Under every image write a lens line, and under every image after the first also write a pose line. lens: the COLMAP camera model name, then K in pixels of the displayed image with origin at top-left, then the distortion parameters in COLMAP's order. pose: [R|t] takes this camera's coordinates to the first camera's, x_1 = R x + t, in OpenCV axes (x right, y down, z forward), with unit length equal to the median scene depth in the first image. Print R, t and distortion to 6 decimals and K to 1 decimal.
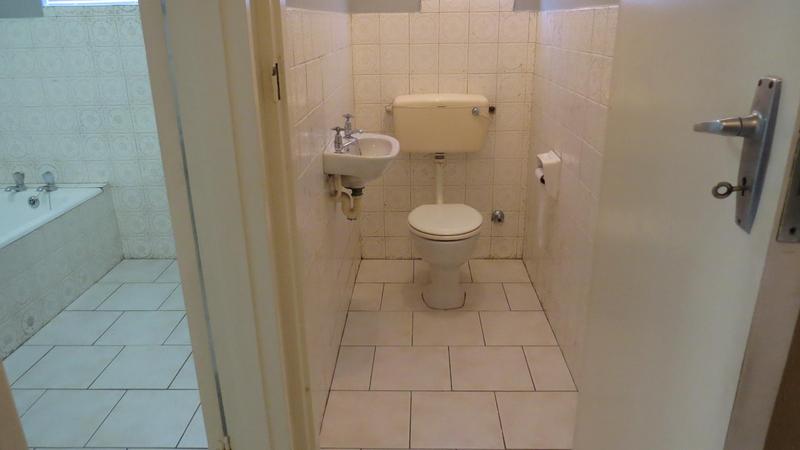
lens RADIAL K [[585.8, 0, 400.0], [0, 585.8, 225.0], [0, 0, 1]] dist [-0.006455, 0.002346]
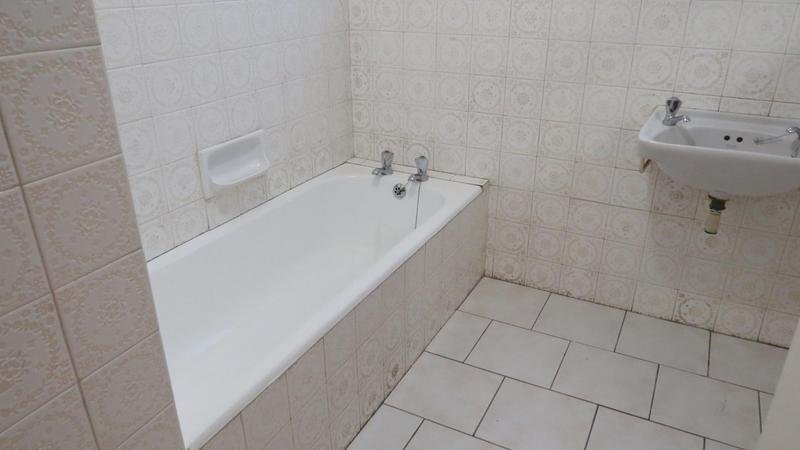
lens RADIAL K [[585.8, 0, 400.0], [0, 585.8, 225.0], [0, 0, 1]] dist [-0.006455, 0.002346]
pose [[0.899561, 0.194258, -0.391222, -0.303000], [-0.162079, 0.980169, 0.114015, -0.084549], [0.405612, -0.039154, 0.913206, 0.267978]]
